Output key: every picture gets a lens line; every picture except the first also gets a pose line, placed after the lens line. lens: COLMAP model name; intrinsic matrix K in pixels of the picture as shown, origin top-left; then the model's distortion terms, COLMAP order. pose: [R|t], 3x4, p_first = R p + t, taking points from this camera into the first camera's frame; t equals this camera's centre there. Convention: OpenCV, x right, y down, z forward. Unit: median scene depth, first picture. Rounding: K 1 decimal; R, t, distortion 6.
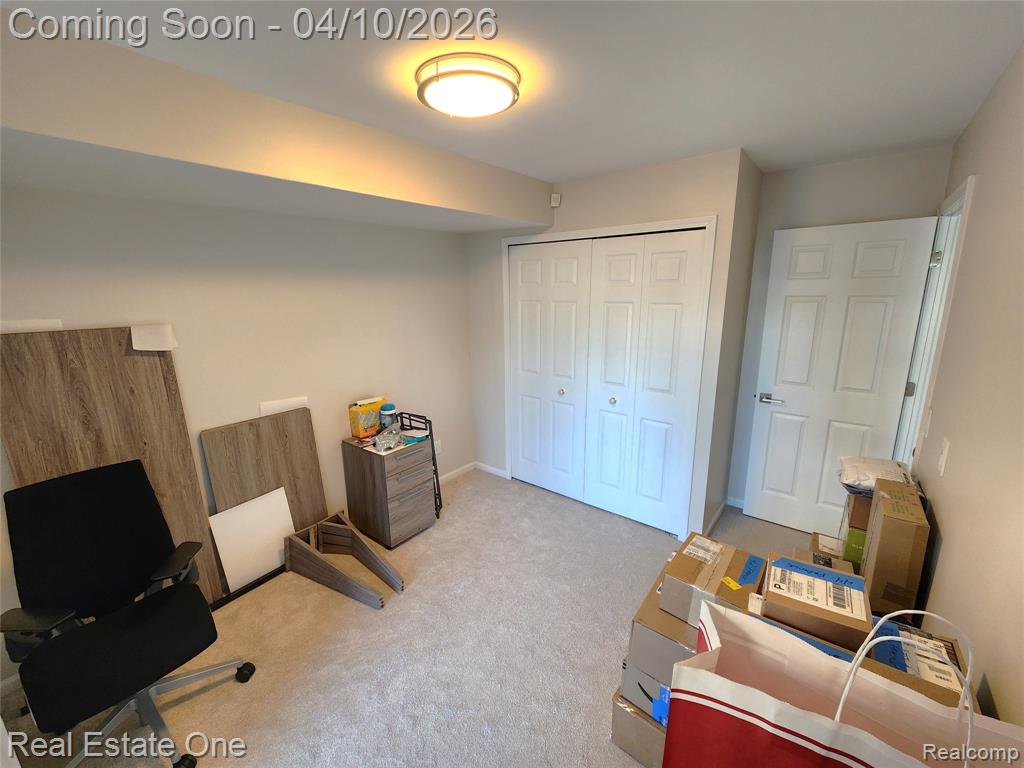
lens RADIAL K [[413.6, 0, 496.3], [0, 413.6, 385.5], [0, 0, 1]] dist [-0.000293, -0.000034]
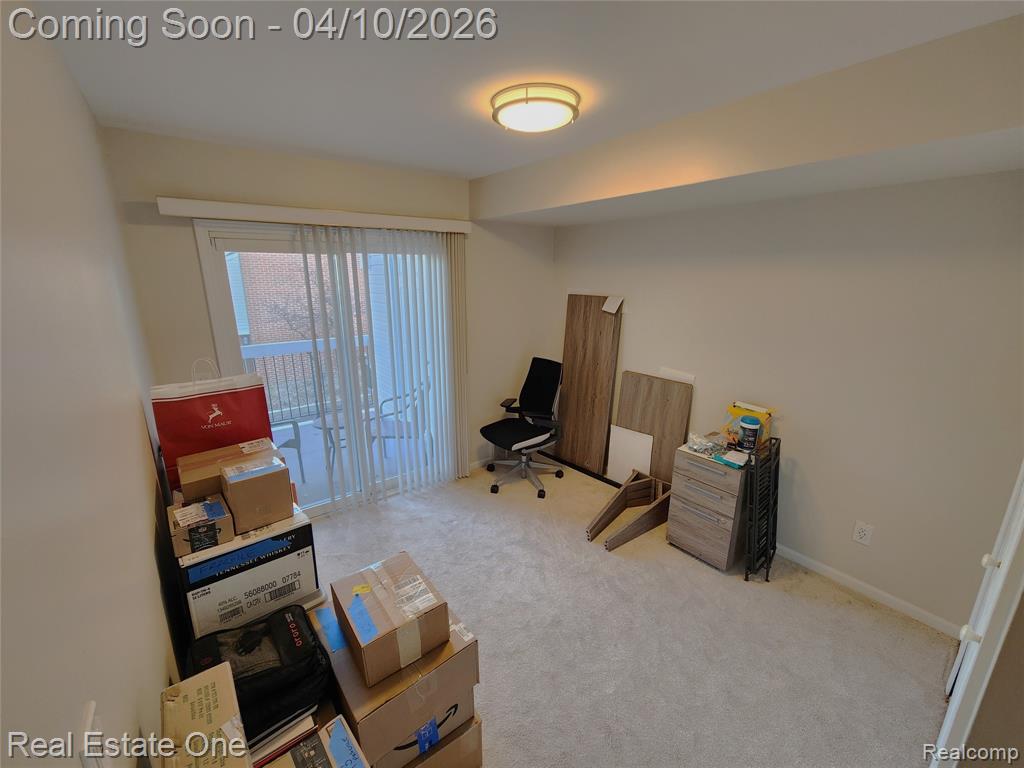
lens RADIAL K [[419.6, 0, 512.0], [0, 419.6, 384.0], [0, 0, 1]] dist [-0.001384, -0.000145]
pose [[-0.208738, 0.273231, -0.939028, 0.733322], [-0.213616, 0.924255, 0.316418, -0.213003], [0.954357, 0.266640, -0.134560, 0.749939]]
